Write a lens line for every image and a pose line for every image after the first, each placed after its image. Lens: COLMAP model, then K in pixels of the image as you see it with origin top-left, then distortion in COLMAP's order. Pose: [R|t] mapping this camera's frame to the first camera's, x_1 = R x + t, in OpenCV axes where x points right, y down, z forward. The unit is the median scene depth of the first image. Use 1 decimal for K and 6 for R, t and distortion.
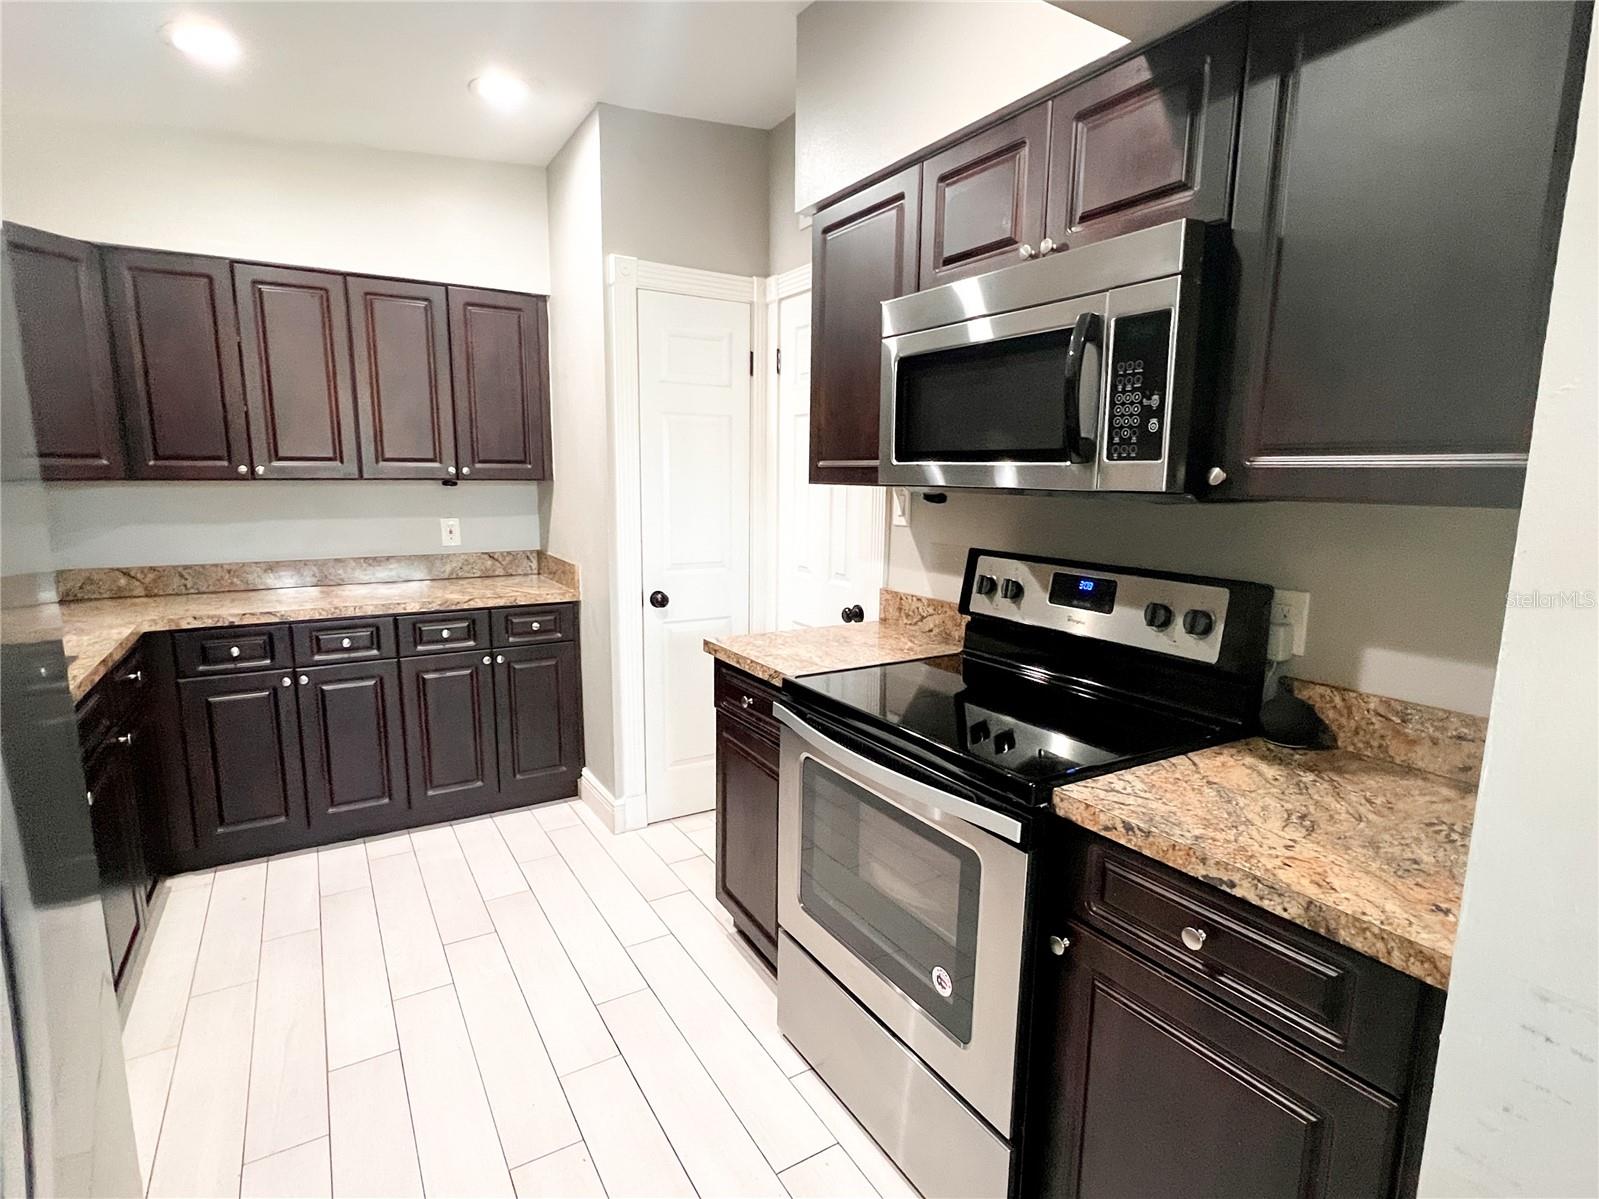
lens RADIAL K [[795.6, 0, 779.9], [0, 795.6, 603.0], [0, 0, 1]] dist [0.000405, 0.000156]
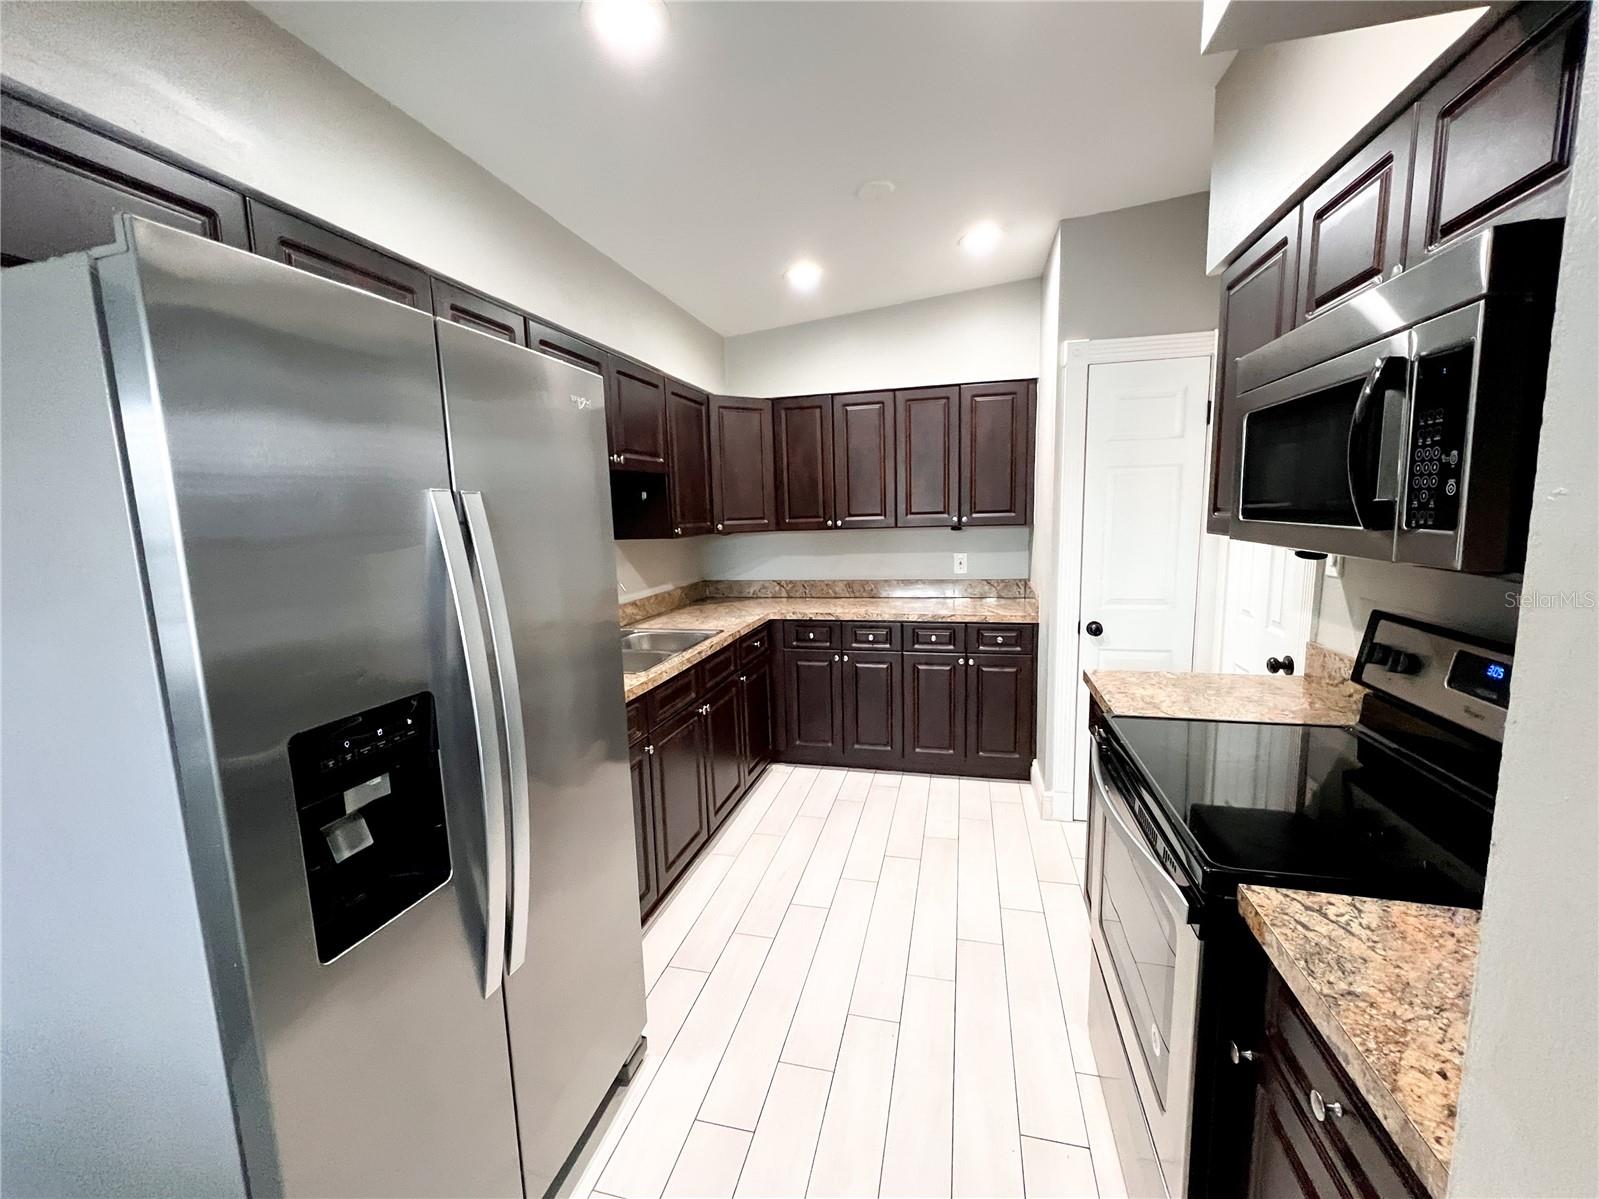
lens RADIAL K [[642.4, 0, 799.5], [0, 642.4, 599.5], [0, 0, 1]] dist [-0.001306, 0.000132]
pose [[0.713092, 0.066888, -0.697872, 0.196407], [-0.077992, 0.996828, 0.015849, -0.029543], [0.696719, 0.043127, 0.716047, 0.034291]]
